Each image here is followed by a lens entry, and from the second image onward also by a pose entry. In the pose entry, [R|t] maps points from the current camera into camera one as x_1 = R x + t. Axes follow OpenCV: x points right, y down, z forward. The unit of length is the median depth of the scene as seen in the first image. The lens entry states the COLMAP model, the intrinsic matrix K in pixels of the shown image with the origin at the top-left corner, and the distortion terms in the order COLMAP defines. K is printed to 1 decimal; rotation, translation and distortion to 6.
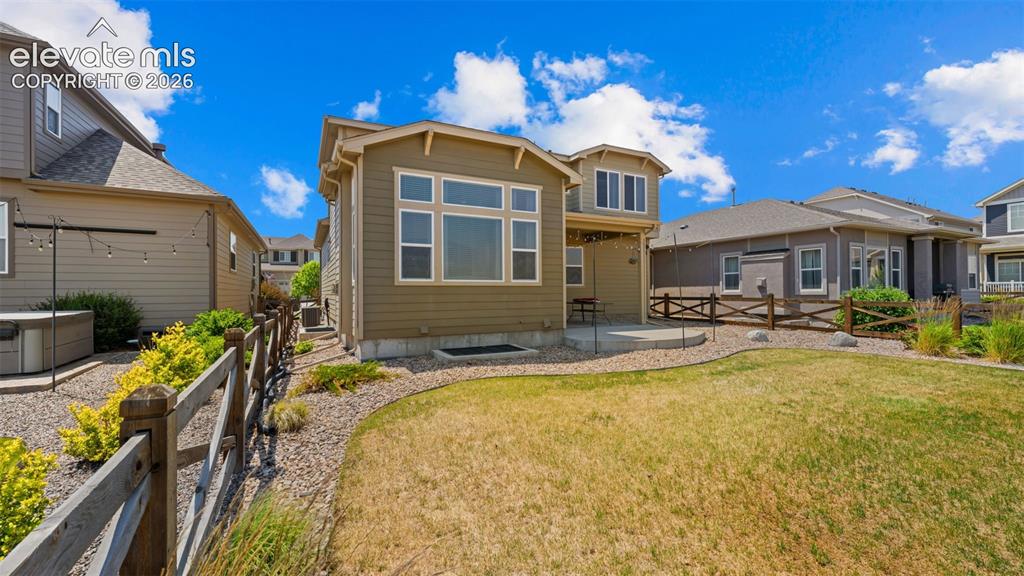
lens RADIAL K [[413.2, 0, 509.3], [0, 413.2, 290.4], [0, 0, 1]] dist [0.000657, -0.000439]
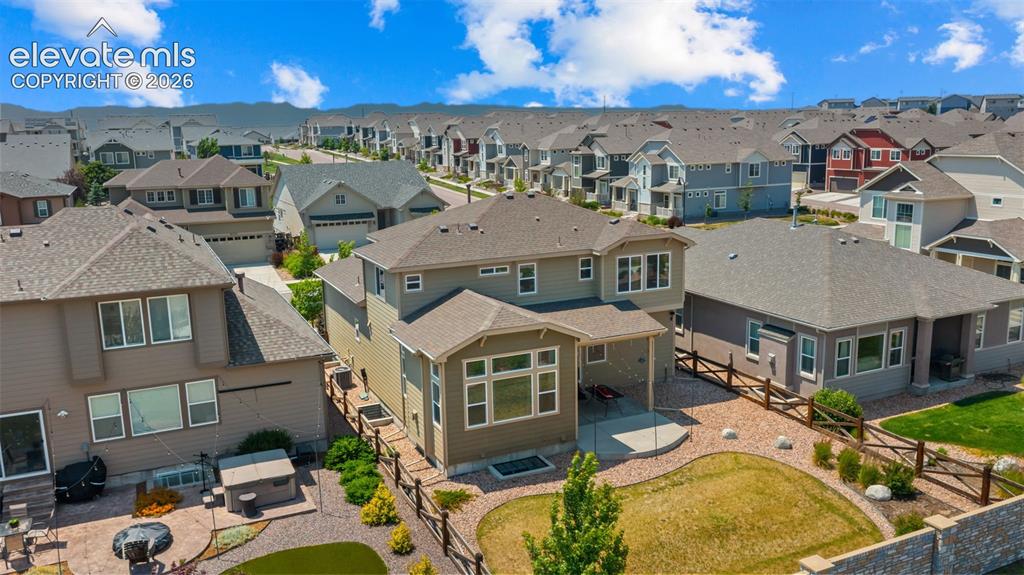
lens RADIAL K [[815.0, 0, 512.0], [0, 815.0, 287.5], [0, 0, 1]] dist [-0.011704, 0.002828]
pose [[0.999463, -0.008959, -0.031517, 0.007078], [0.015095, 0.979632, 0.200233, -0.997057], [0.029081, -0.200602, 0.979241, -1.653103]]
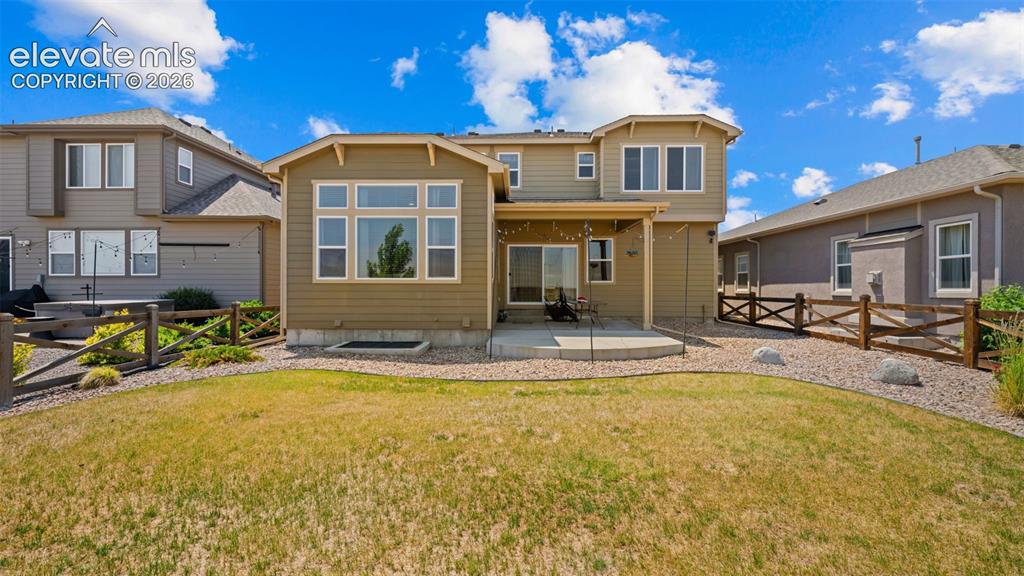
lens RADIAL K [[413.2, 0, 509.3], [0, 413.2, 290.4], [0, 0, 1]] dist [0.000657, -0.000439]
pose [[0.882569, 0.010488, -0.470066, 0.632272], [-0.004710, 0.999898, 0.013468, -0.008537], [0.470159, -0.009672, 0.882529, 0.202723]]
